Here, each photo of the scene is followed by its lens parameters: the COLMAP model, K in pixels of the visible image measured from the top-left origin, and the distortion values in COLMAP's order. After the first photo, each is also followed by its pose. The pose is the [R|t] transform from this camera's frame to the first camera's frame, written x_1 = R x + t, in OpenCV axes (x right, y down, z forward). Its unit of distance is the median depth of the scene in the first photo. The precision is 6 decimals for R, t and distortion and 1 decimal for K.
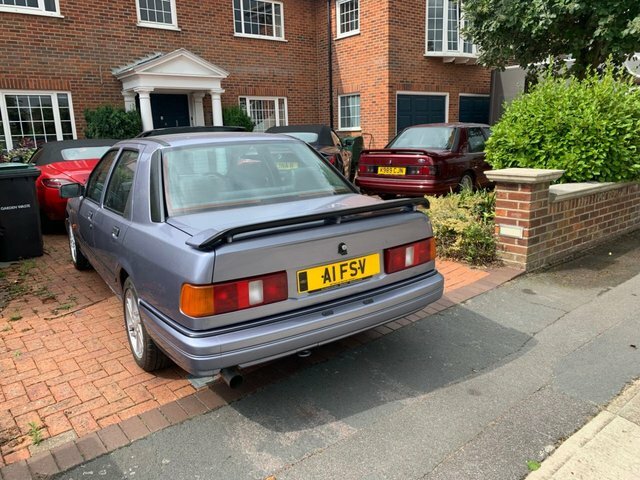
lens RADIAL K [[486.8, 0, 314.0], [0, 486.8, 237.7], [0, 0, 1]] dist [0.010768, -0.006527]
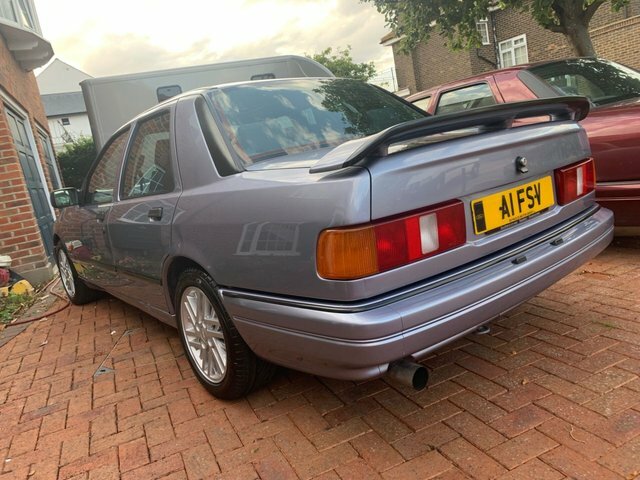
lens RADIAL K [[486.8, 0, 314.0], [0, 486.8, 237.7], [0, 0, 1]] dist [0.010768, -0.006527]
pose [[0.988435, -0.133620, 0.071712, -0.160310], [0.138459, 0.988075, -0.067364, 0.071240], [-0.061855, 0.076514, 0.995148, 0.188932]]
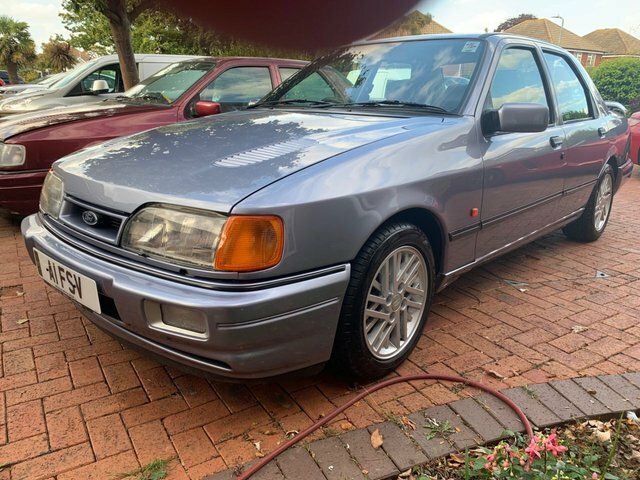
lens RADIAL K [[498.6, 0, 318.9], [0, 498.6, 223.2], [0, 0, 1]] dist [0.007077, 0.001157]
pose [[-0.248942, -0.199118, 0.947829, -0.935161], [0.218306, 0.941918, 0.255213, -0.169496], [-0.943594, 0.270450, -0.191015, 1.293451]]
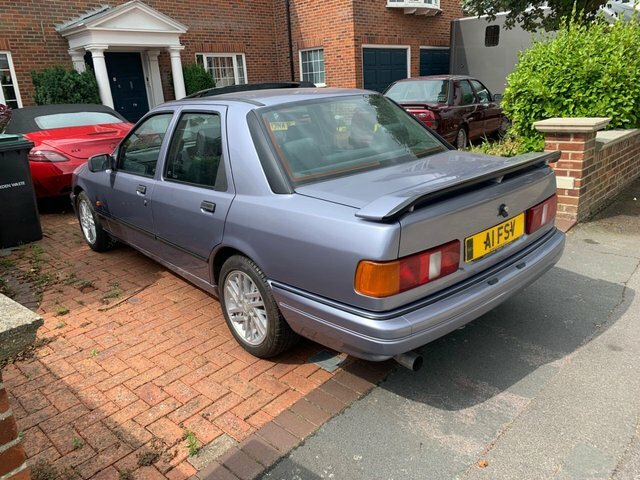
lens RADIAL K [[486.8, 0, 314.0], [0, 486.8, 237.7], [0, 0, 1]] dist [0.010768, -0.006527]
pose [[0.989808, -0.068538, 0.124831, -0.228496], [0.058359, 0.994801, 0.083455, -0.013465], [-0.129902, -0.075320, 0.988662, 0.071563]]
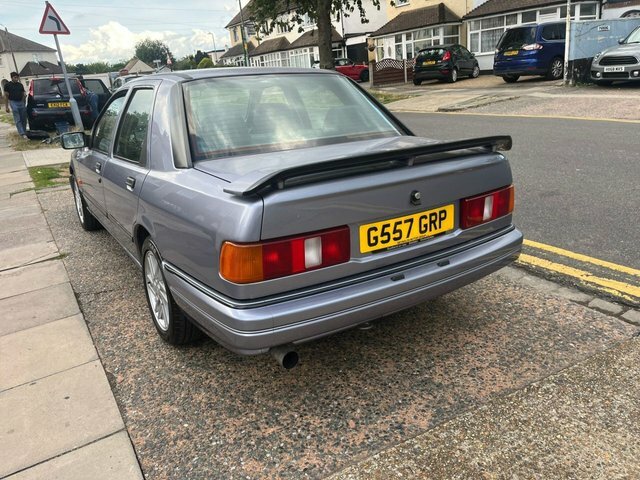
lens RADIAL K [[486.8, 0, 314.0], [0, 486.8, 237.7], [0, 0, 1]] dist [0.010768, -0.006527]
pose [[0.999932, -0.007341, -0.009046, -0.056291], [0.007992, 0.997213, 0.074174, 0.015158], [0.008477, -0.074241, 0.997204, 0.106306]]
